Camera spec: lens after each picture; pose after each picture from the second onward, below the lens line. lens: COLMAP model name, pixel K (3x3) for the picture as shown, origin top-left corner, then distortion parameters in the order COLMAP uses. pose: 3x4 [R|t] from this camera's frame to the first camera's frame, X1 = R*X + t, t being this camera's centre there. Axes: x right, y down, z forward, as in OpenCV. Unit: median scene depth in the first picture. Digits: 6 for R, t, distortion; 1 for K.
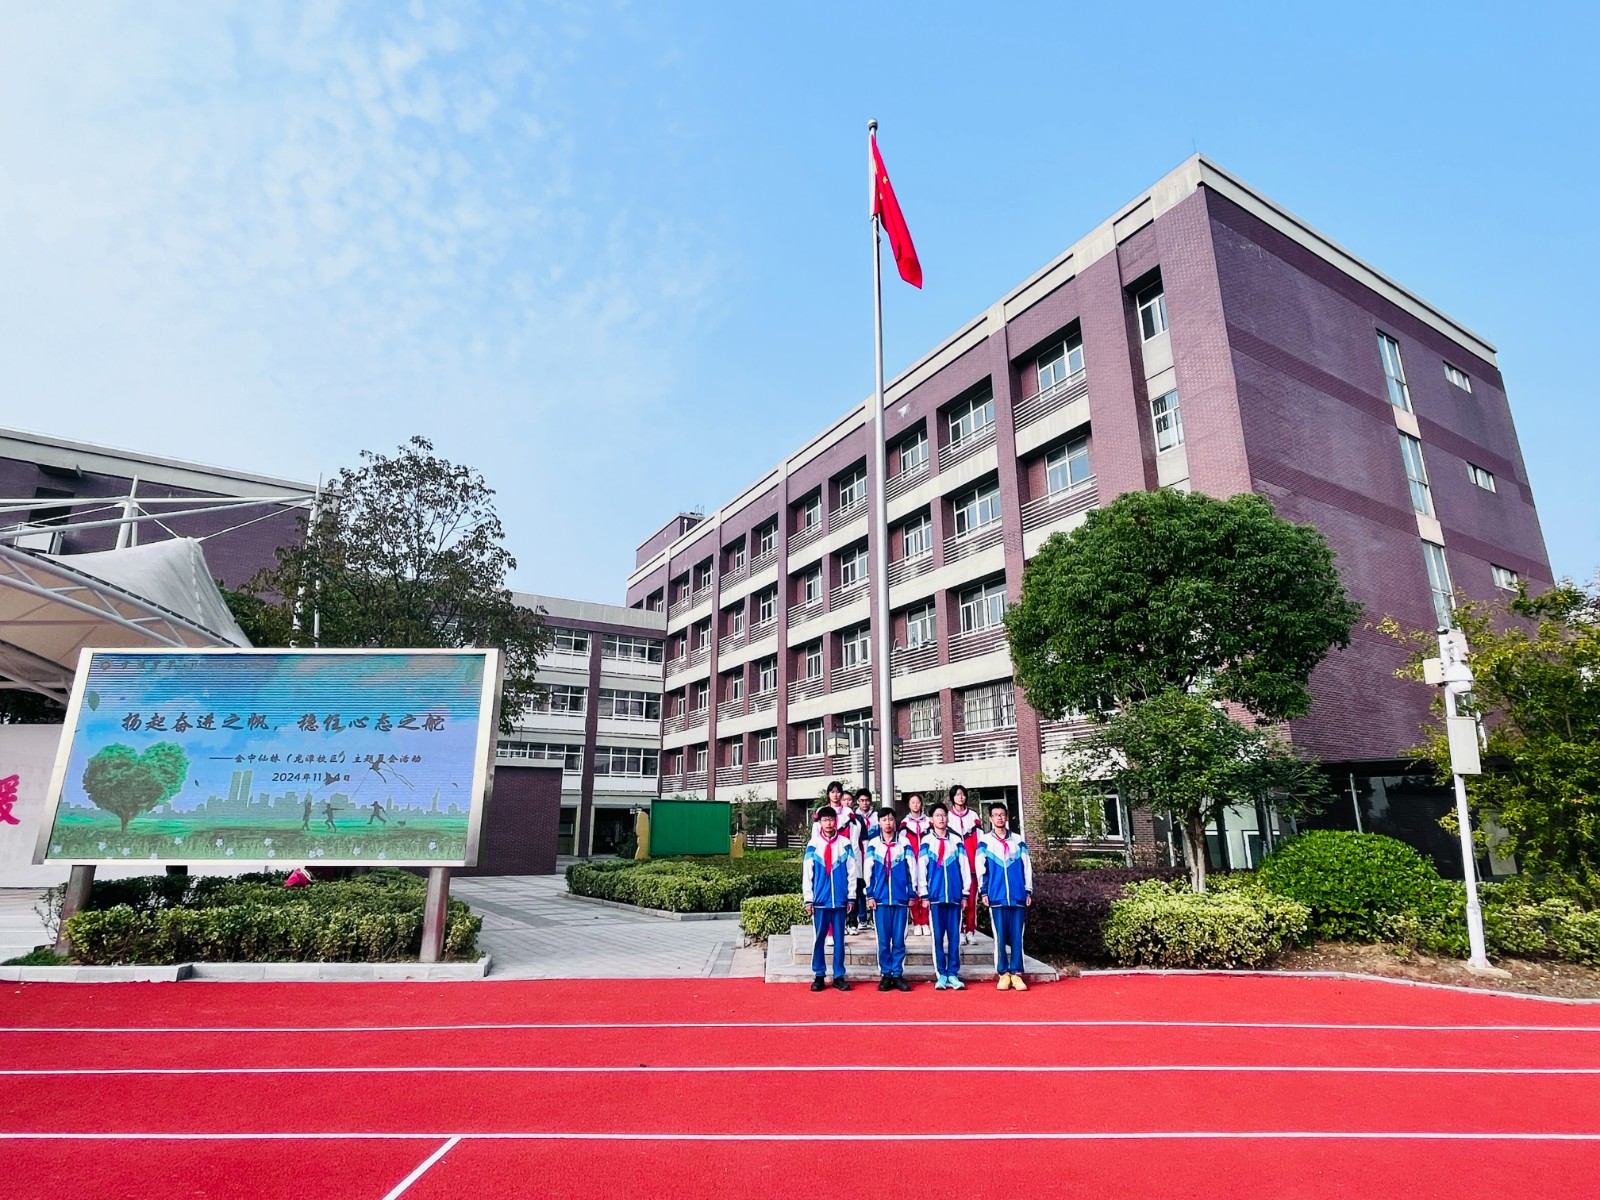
lens RADIAL K [[833.8, 0, 796.6], [0, 833.8, 601.8], [0, 0, 1]] dist [-0.002932, -0.000736]
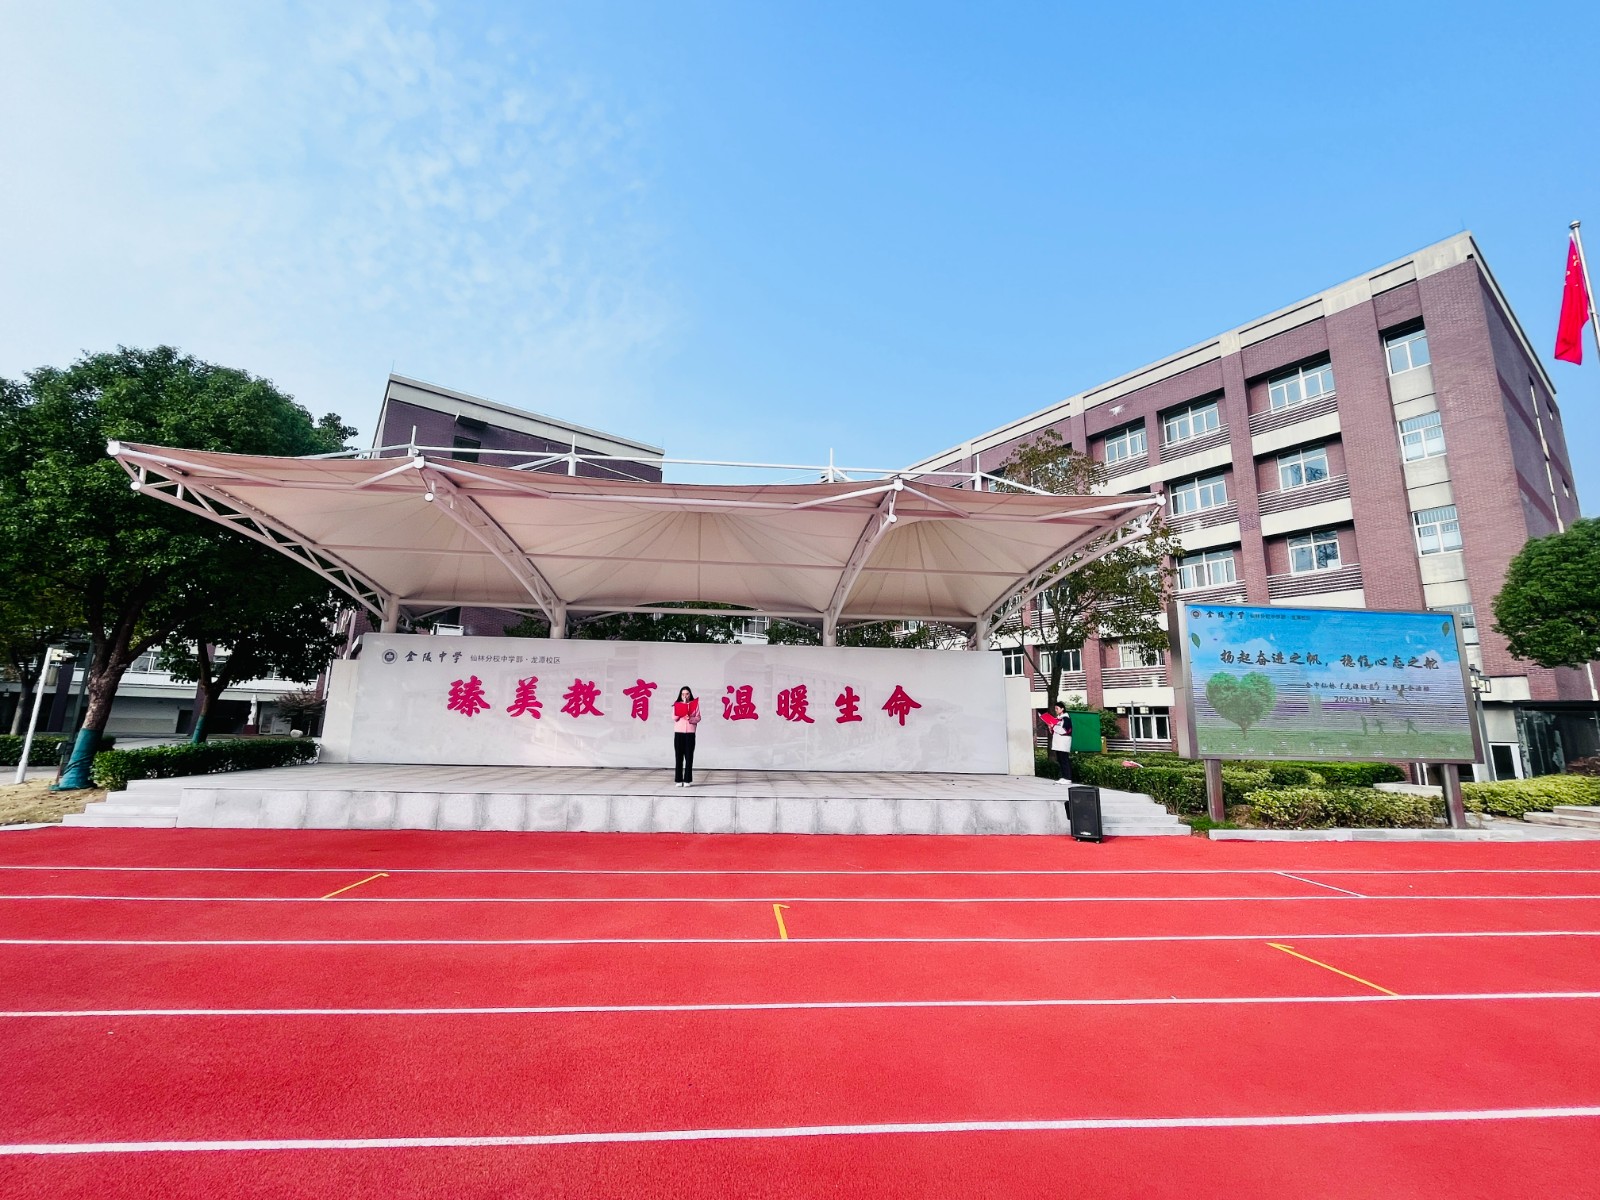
lens RADIAL K [[677.4, 0, 799.0], [0, 677.4, 601.8], [0, 0, 1]] dist [-0.002620, -0.000089]
pose [[0.996012, 0.036167, 0.081560, -0.580245], [-0.042738, 0.995853, 0.080310, -0.001407], [-0.078318, -0.083476, 0.993427, -0.013582]]
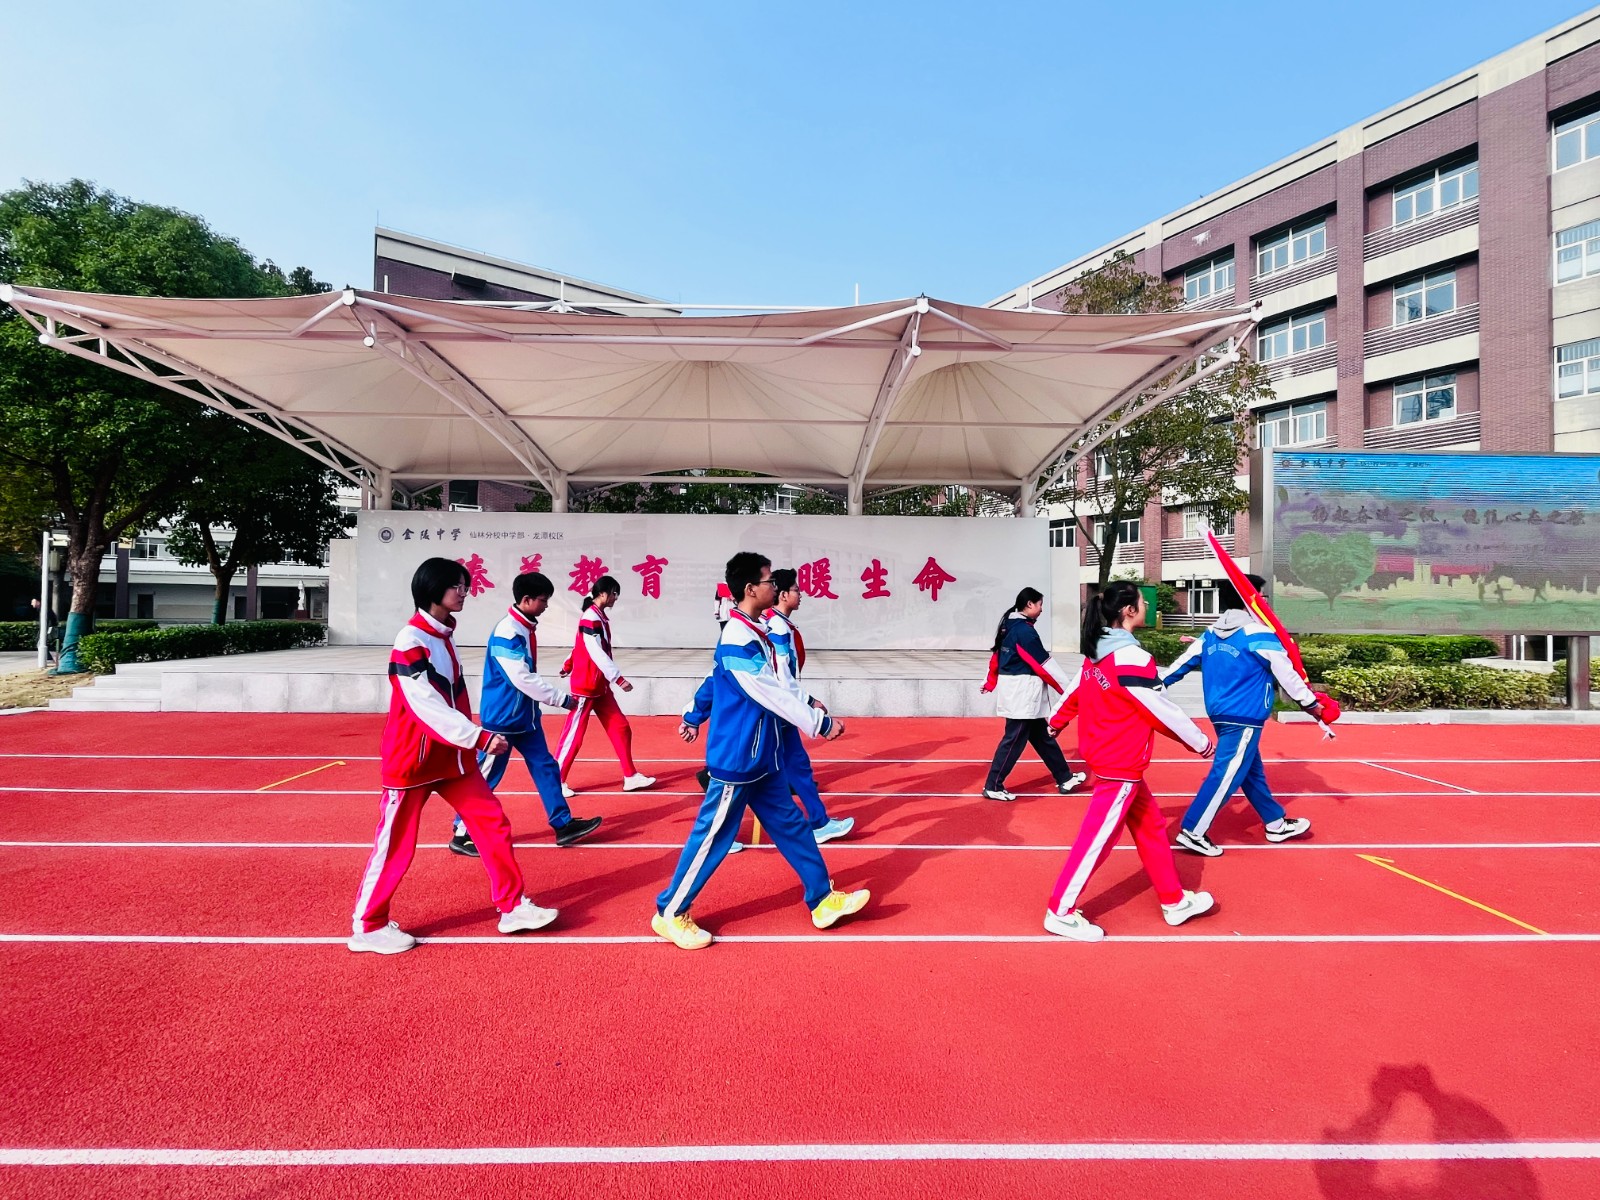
lens RADIAL K [[691.9, 0, 797.8], [0, 691.9, 603.7], [0, 0, 1]] dist [-0.002515, -0.000368]
pose [[0.999713, 0.010123, 0.021716, -0.559927], [-0.015369, 0.966254, 0.257131, 0.011303], [-0.018380, -0.257391, 0.966133, 0.023893]]
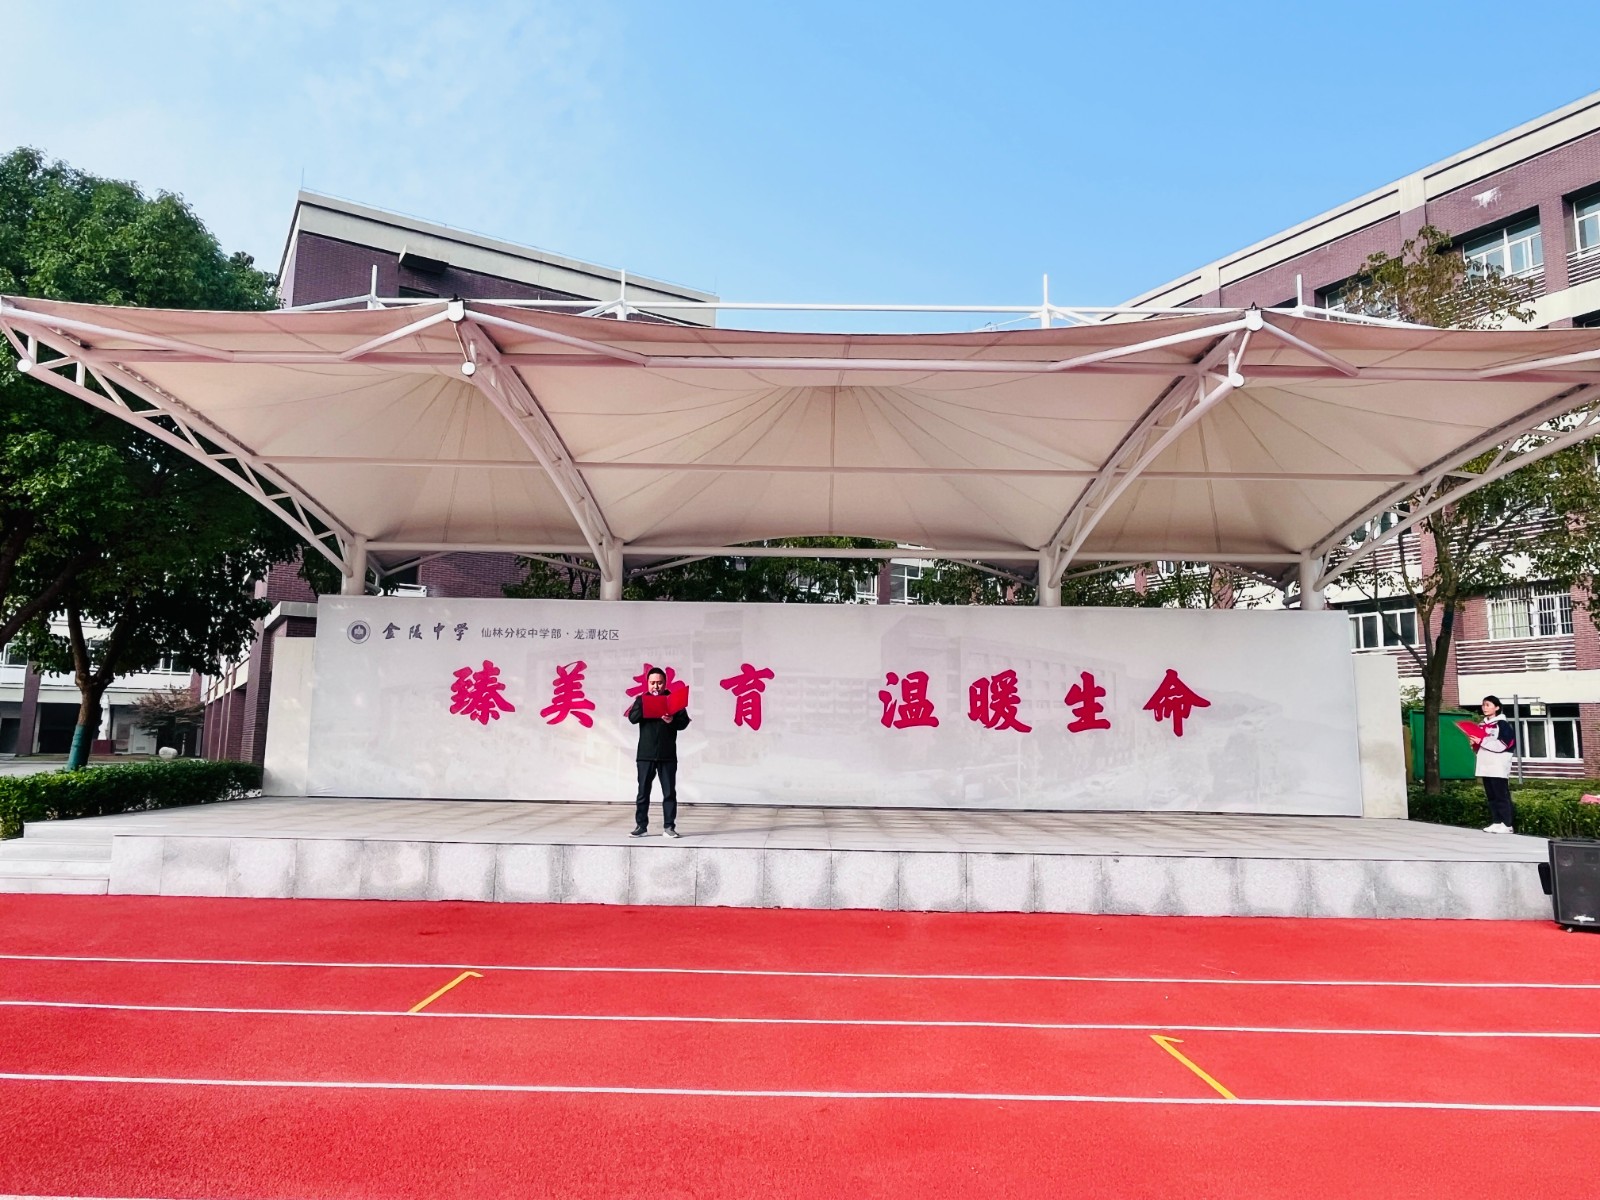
lens RADIAL K [[1078.9, 0, 800.0], [0, 1078.9, 600.0], [0, 0, 1]] dist [-0.001644, 0.000991]
pose [[0.999839, 0.017137, -0.005286, -0.634565], [-0.016263, 0.990649, 0.135463, 0.005510], [0.007558, -0.135356, 0.990768, 0.004524]]
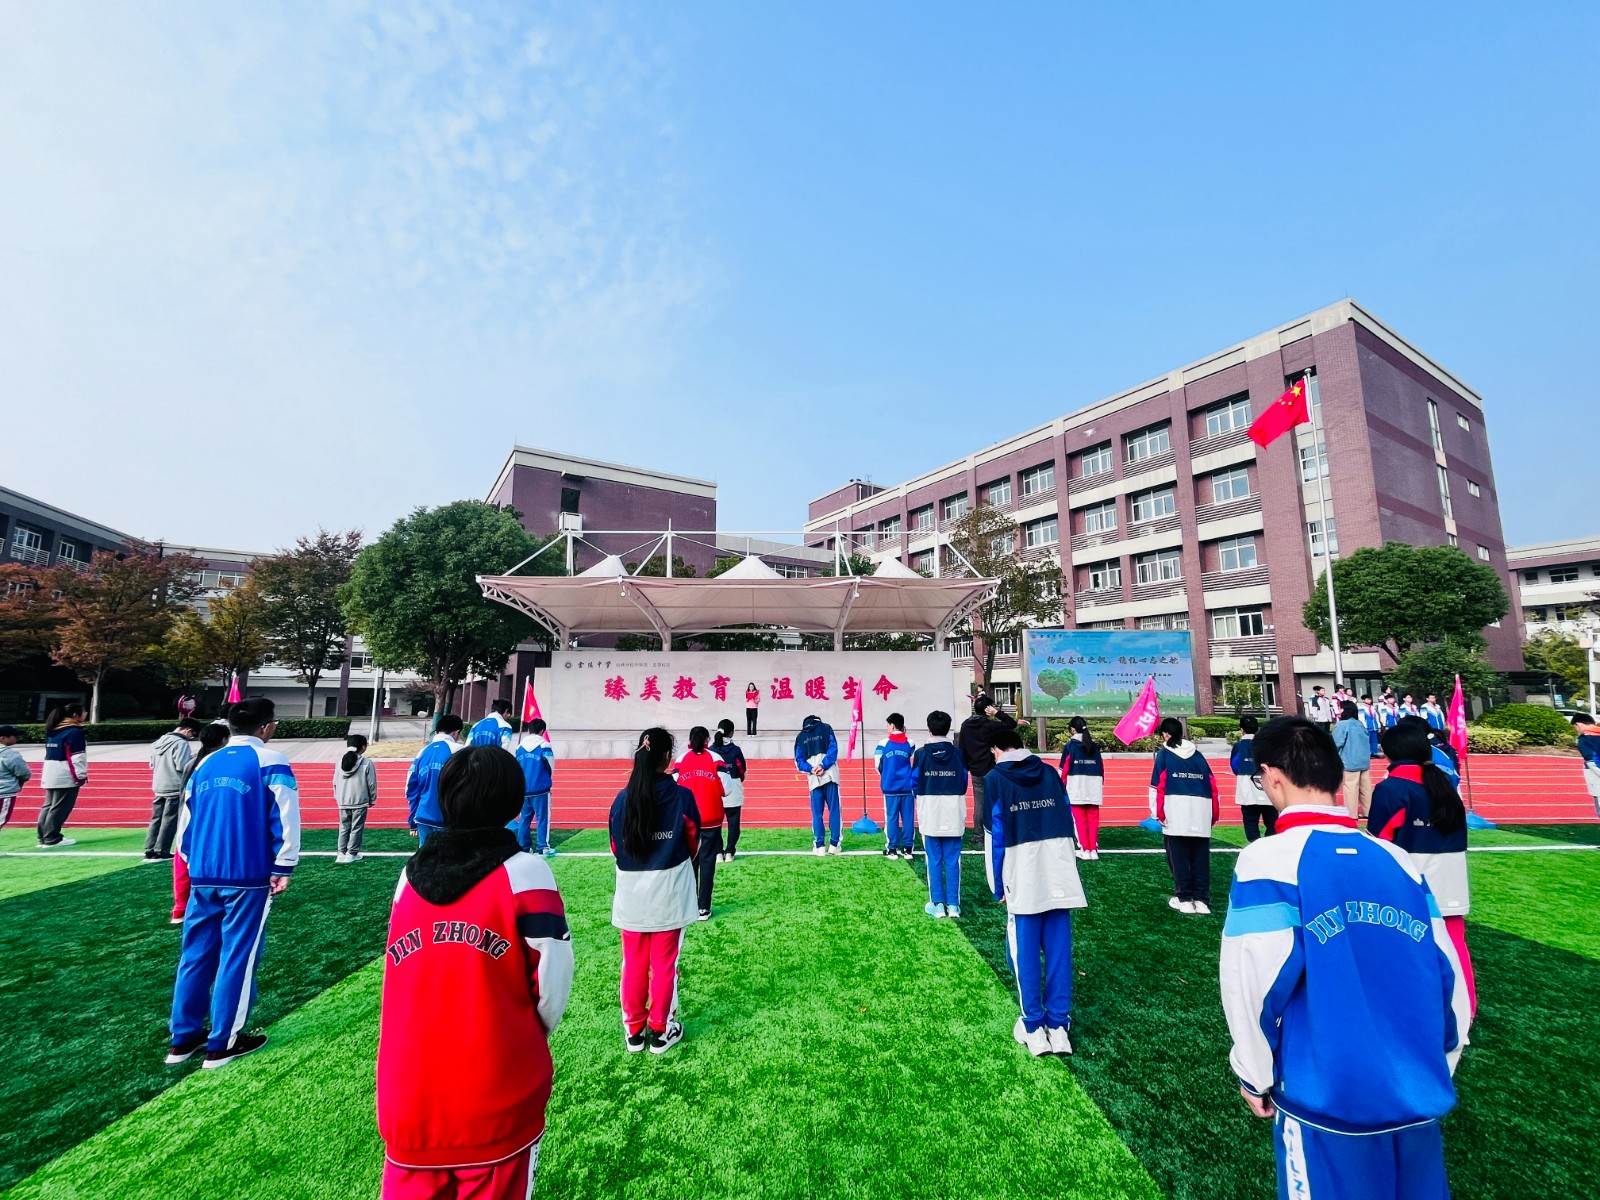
lens RADIAL K [[677.4, 0, 799.0], [0, 677.4, 601.8], [0, 0, 1]] dist [-0.002620, -0.000089]
pose [[0.999828, 0.002694, 0.018363, -0.574554], [-0.004909, 0.992560, 0.121654, -0.095857], [-0.017898, -0.121723, 0.992403, -0.341739]]
